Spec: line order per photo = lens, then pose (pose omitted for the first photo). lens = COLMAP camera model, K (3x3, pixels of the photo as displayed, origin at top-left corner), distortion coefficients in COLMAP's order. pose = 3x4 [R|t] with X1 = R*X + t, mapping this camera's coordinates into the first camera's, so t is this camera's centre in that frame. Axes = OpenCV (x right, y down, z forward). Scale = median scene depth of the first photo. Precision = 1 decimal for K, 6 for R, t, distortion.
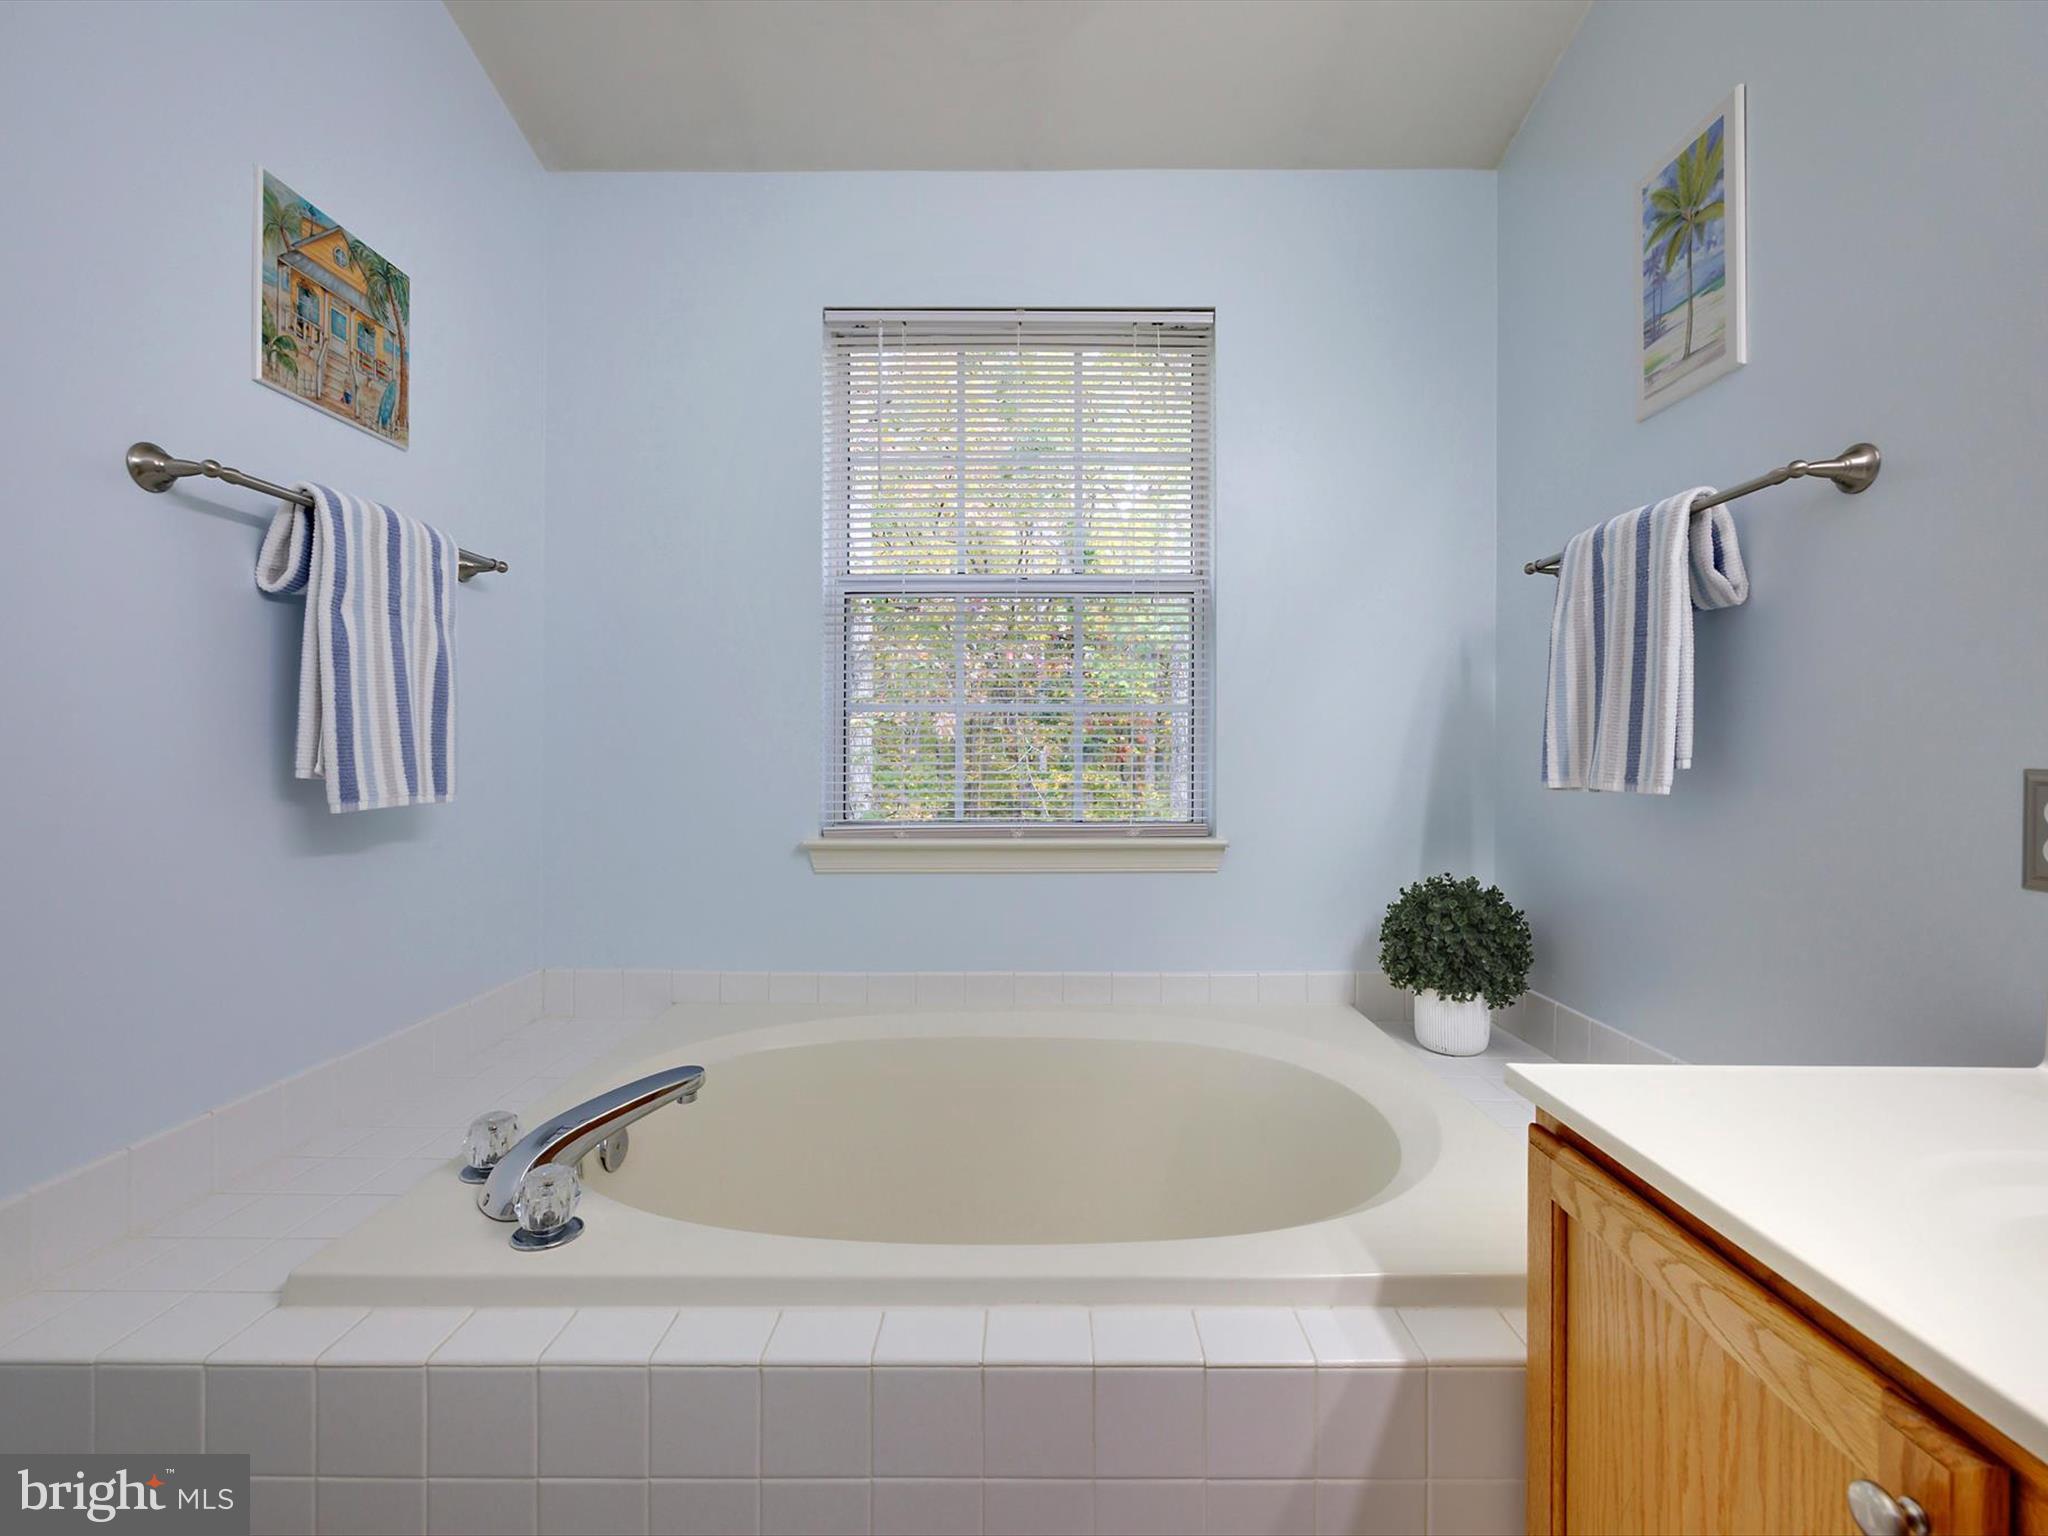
lens RADIAL K [[898.2, 0, 1021.4], [0, 898.2, 754.1], [0, 0, 1]] dist [-0.000472, 0.000006]
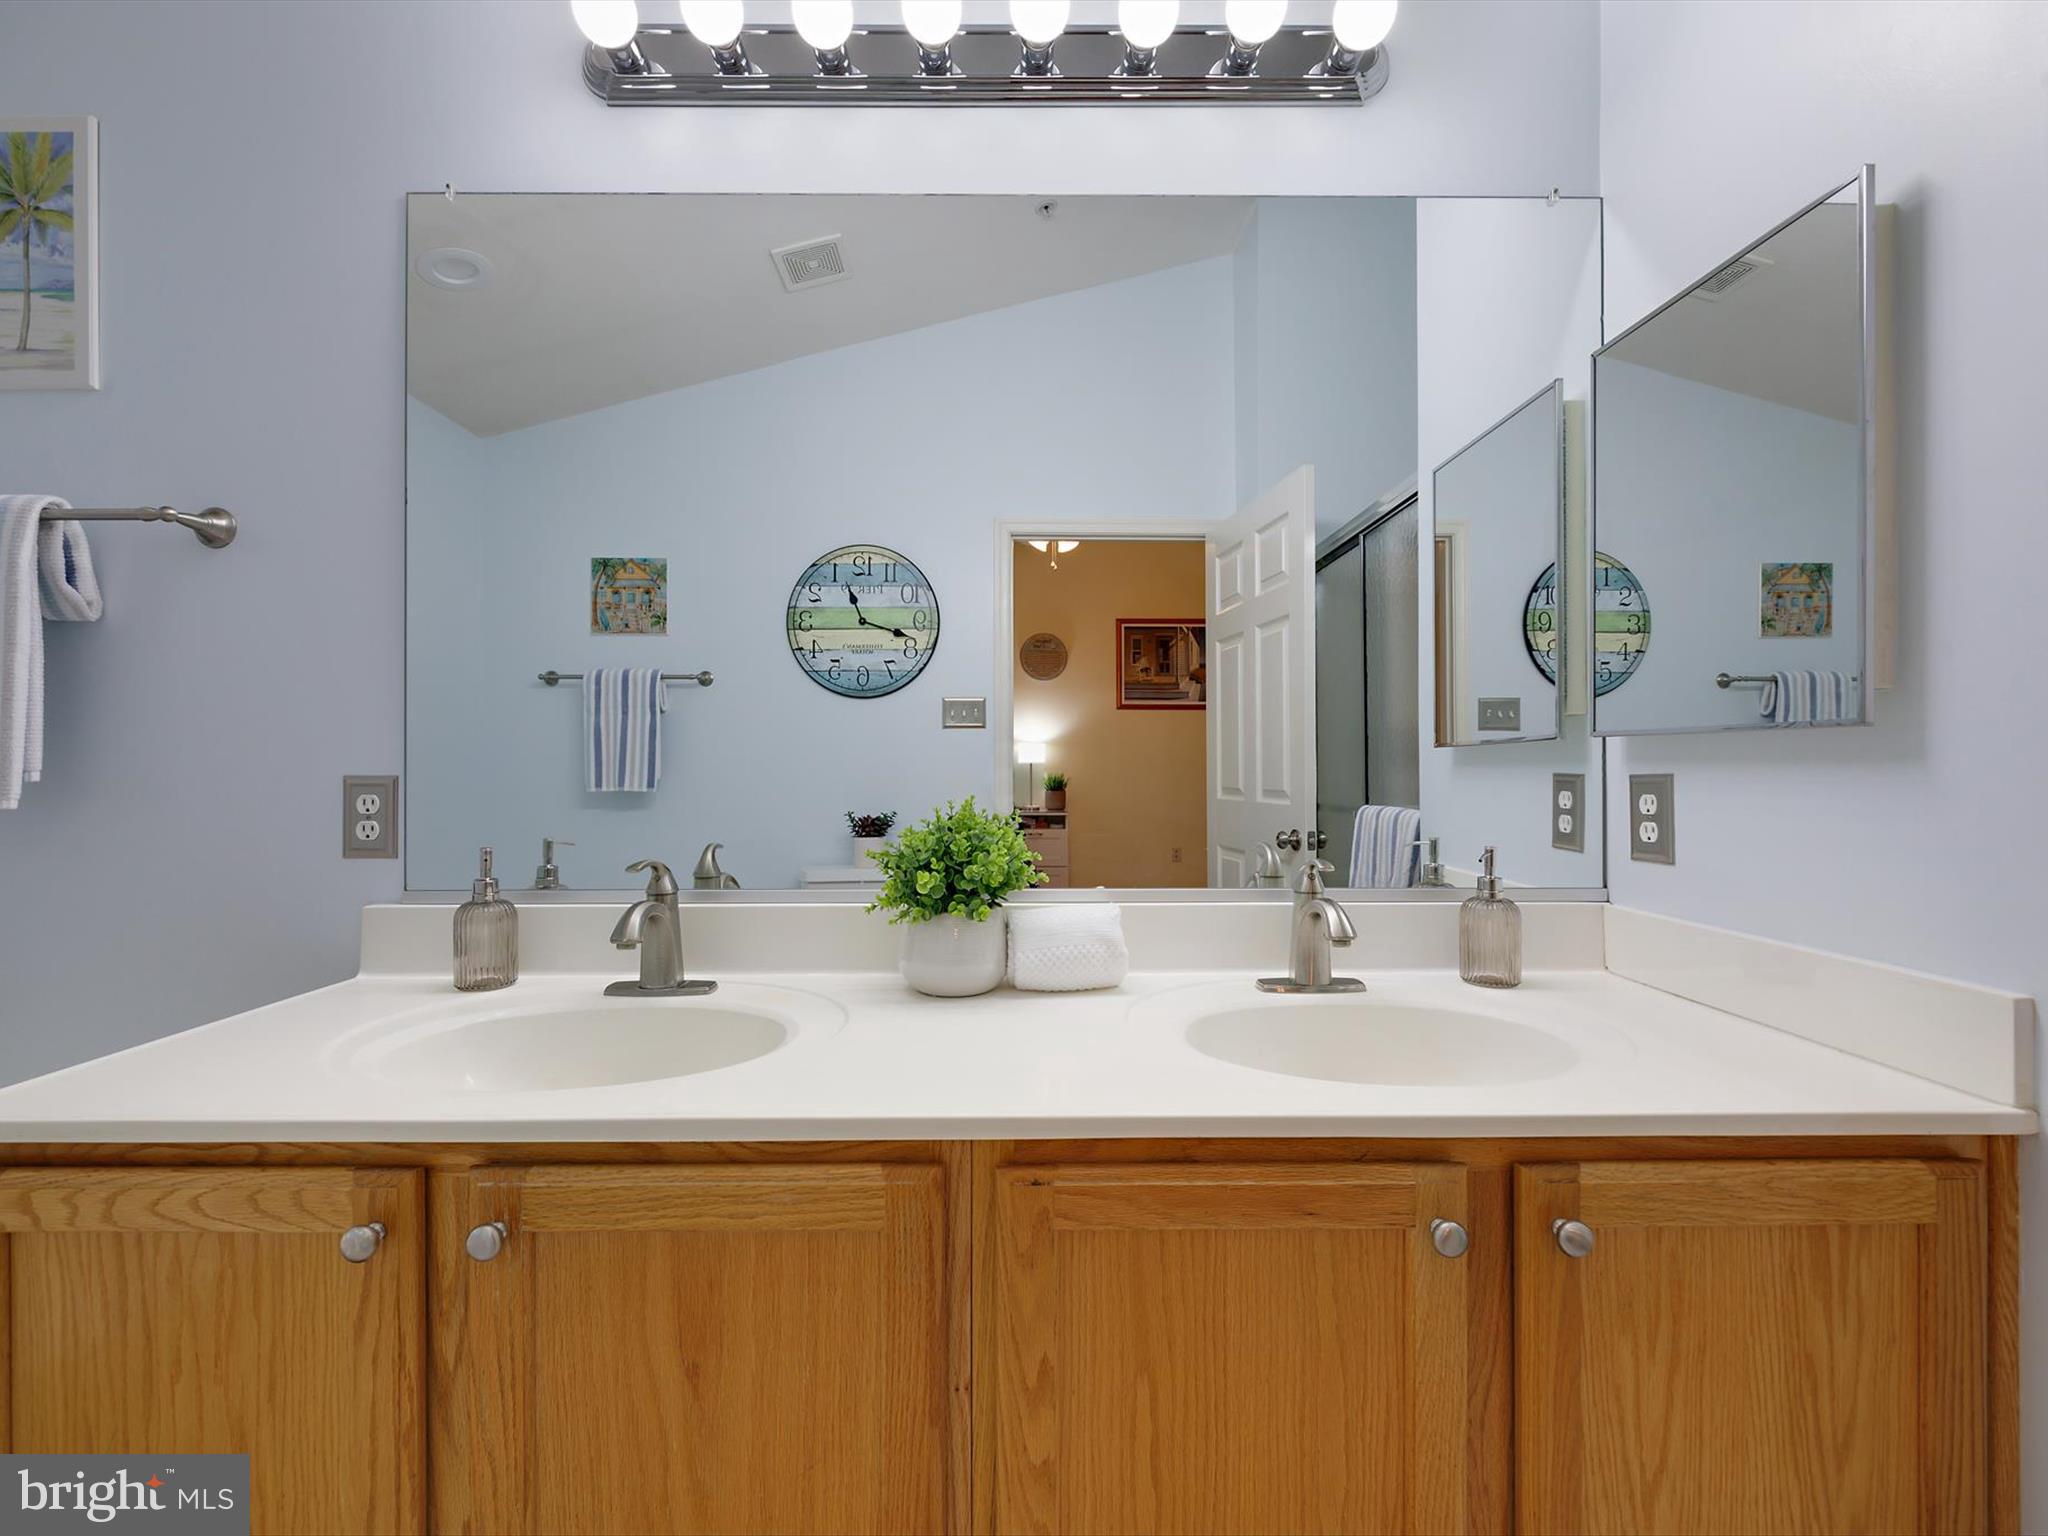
lens RADIAL K [[898.2, 0, 1021.4], [0, 898.2, 754.1], [0, 0, 1]] dist [-0.000472, 0.000006]
pose [[-0.004858, 0.010479, 0.999933, -0.235698], [0.004507, 0.999935, -0.010457, 0.001695], [-0.999978, 0.004456, -0.004904, -0.060396]]
